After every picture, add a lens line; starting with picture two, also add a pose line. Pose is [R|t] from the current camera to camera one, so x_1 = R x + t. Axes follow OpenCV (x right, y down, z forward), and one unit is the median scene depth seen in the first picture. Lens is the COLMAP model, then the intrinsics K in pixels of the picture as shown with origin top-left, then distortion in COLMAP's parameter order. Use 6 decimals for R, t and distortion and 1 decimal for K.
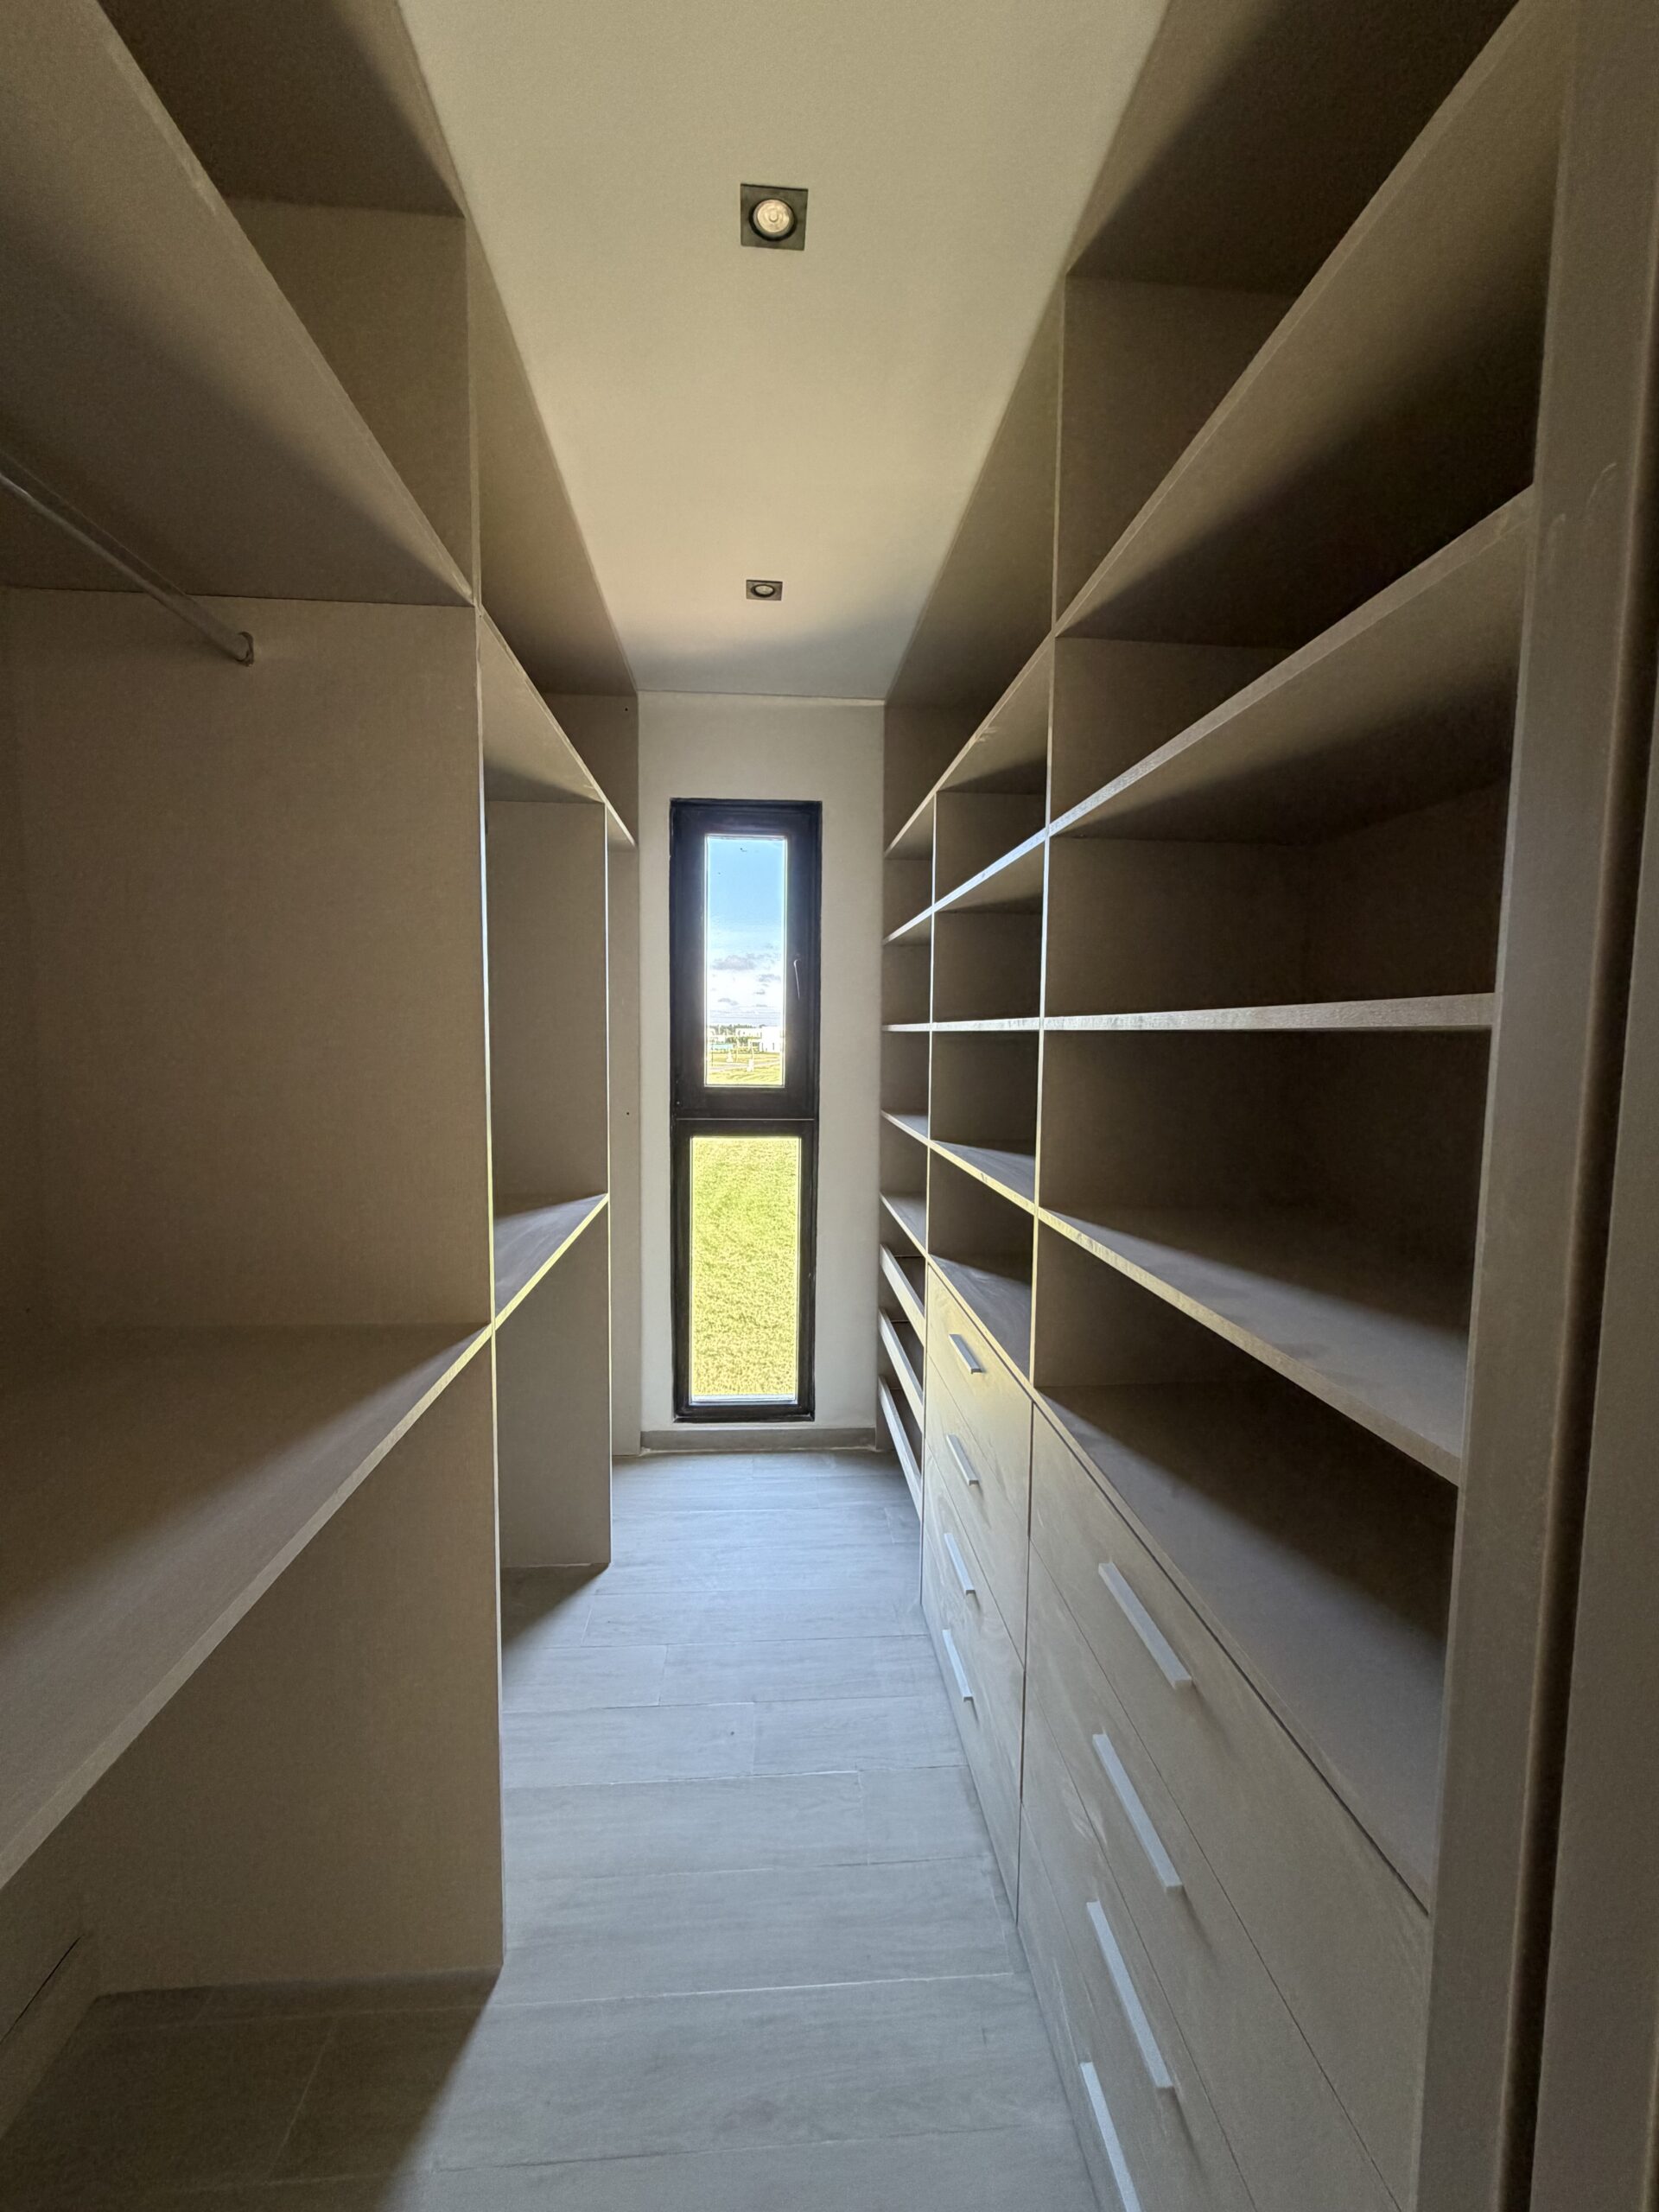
lens RADIAL K [[878.6, 0, 823.8], [0, 878.6, 1096.6], [0, 0, 1]] dist [0.002573, -0.000276]
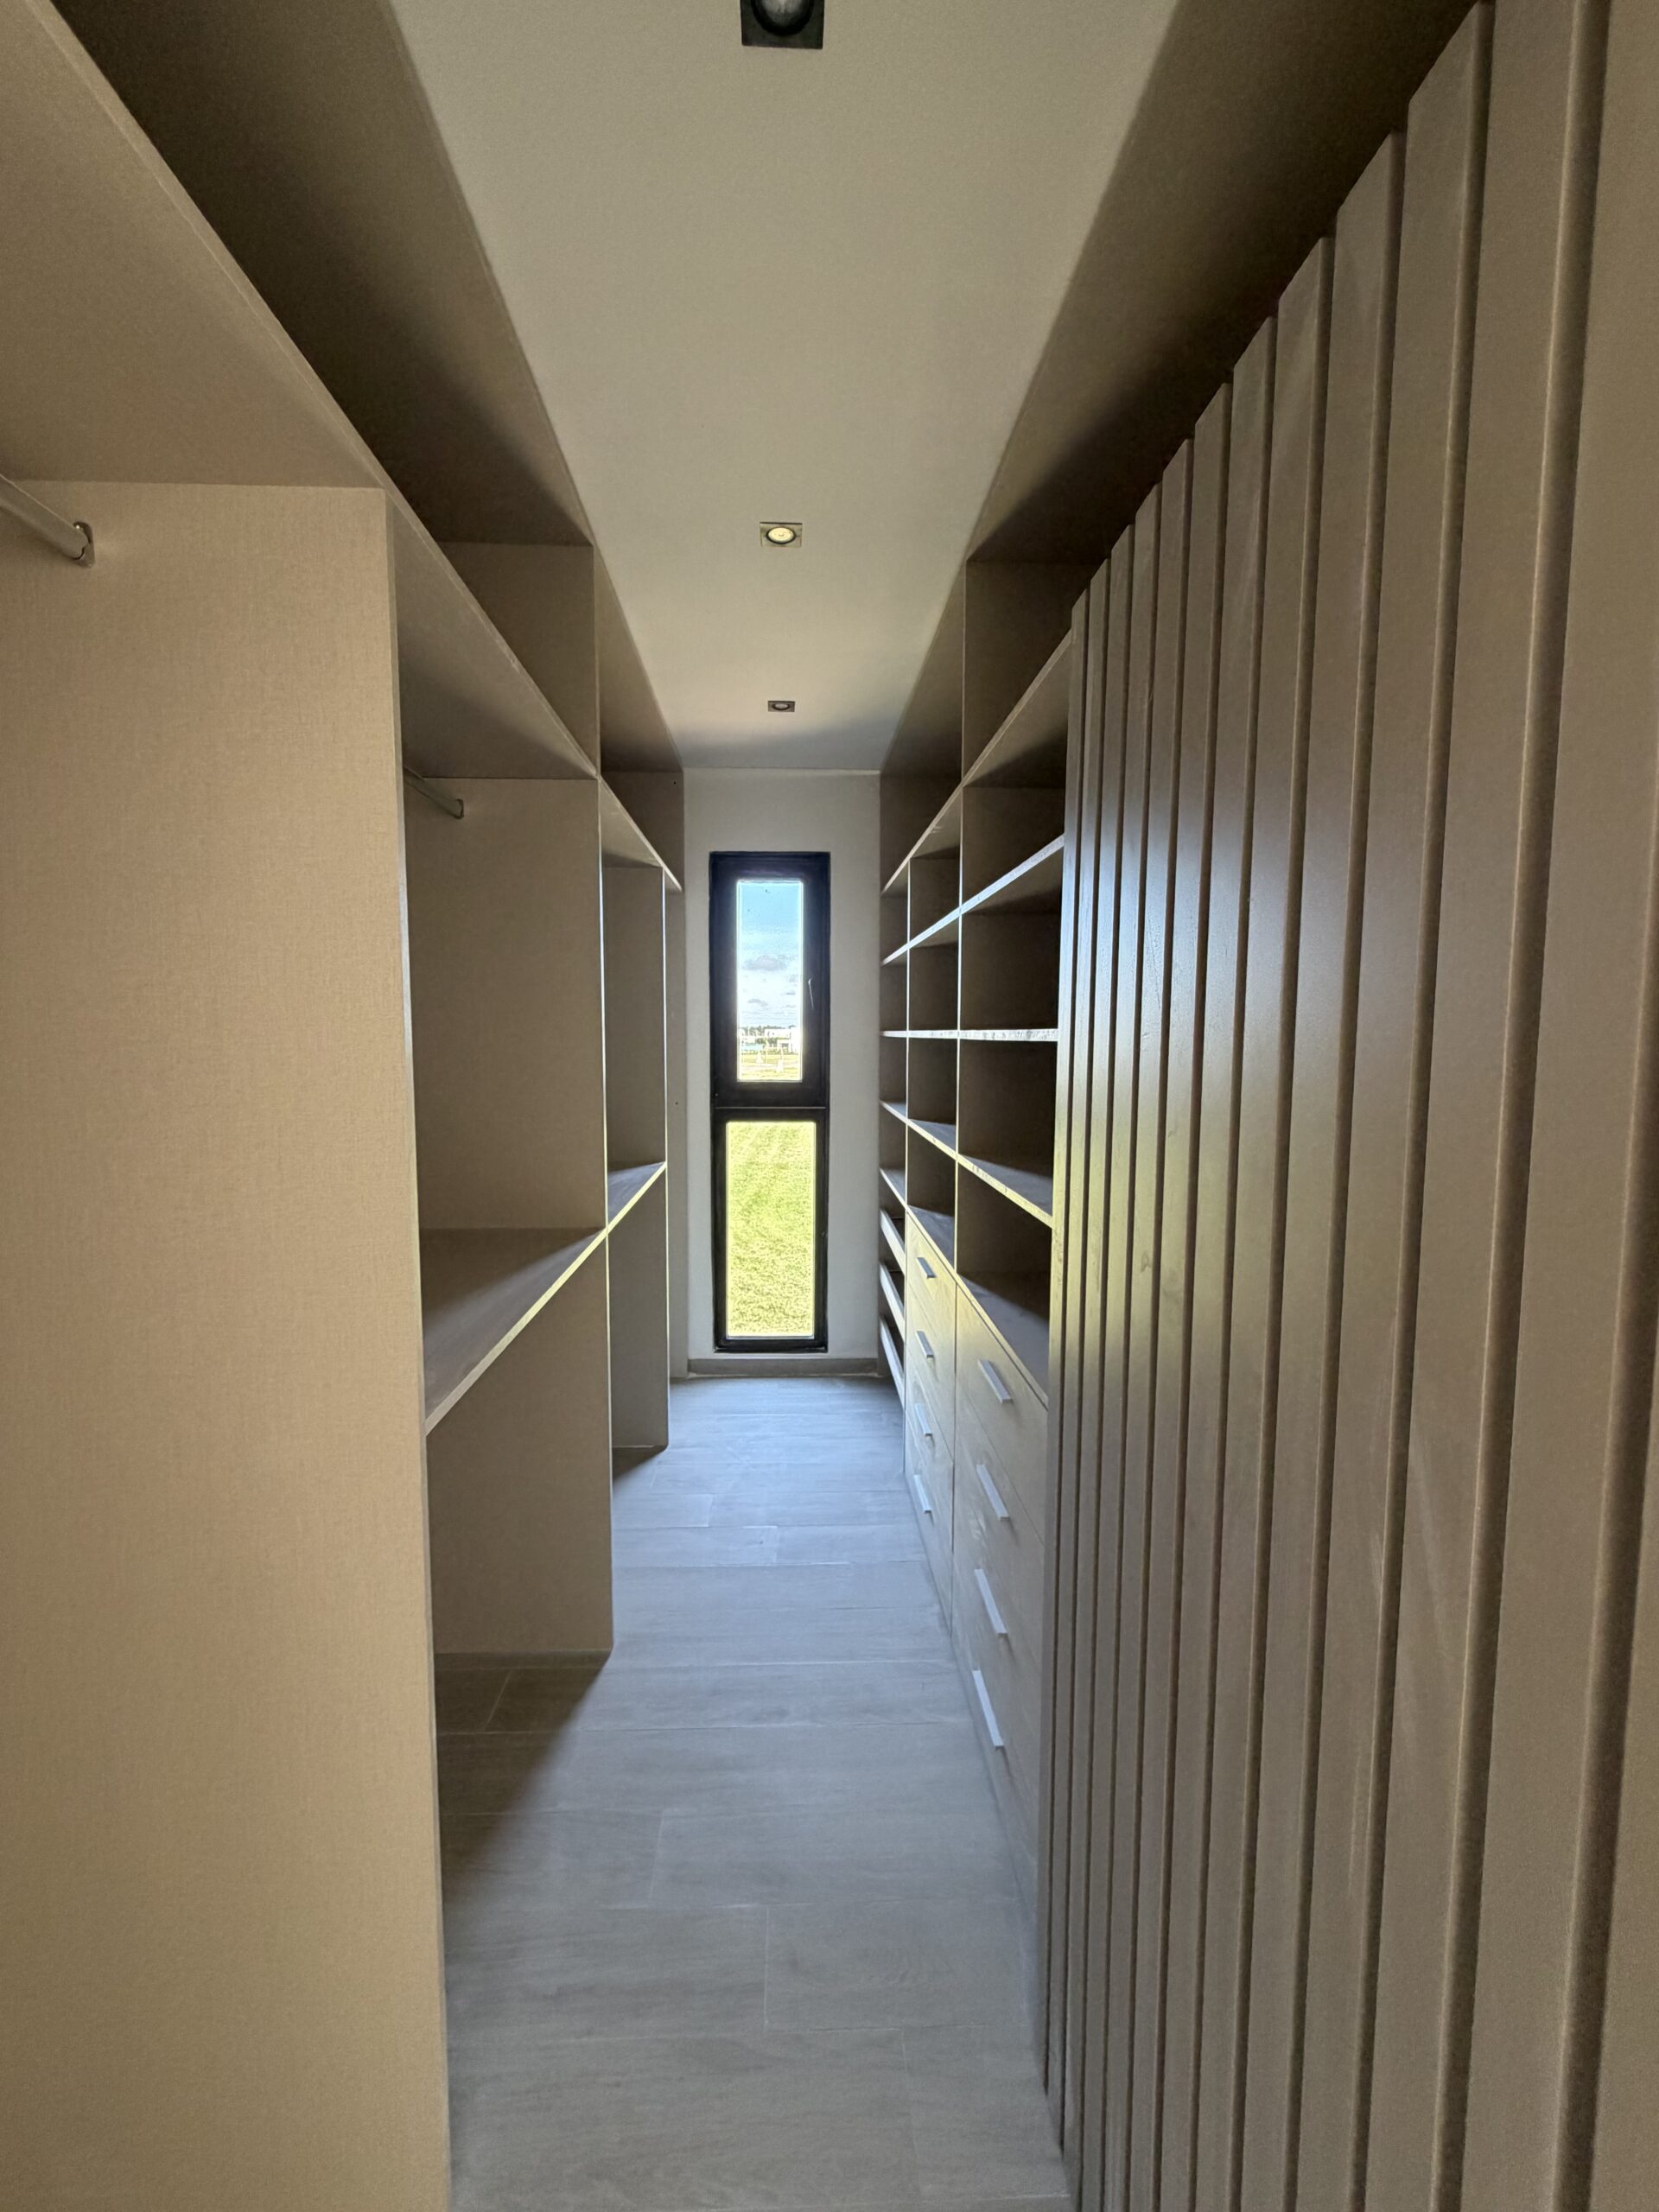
lens RADIAL K [[878.6, 0, 827.7], [0, 878.6, 1113.5], [0, 0, 1]] dist [0.002573, -0.000276]
pose [[0.999566, -0.003181, -0.029284, 0.039303], [0.003692, 0.999841, 0.017432, 0.017113], [0.029224, -0.017533, 0.999419, -0.339245]]
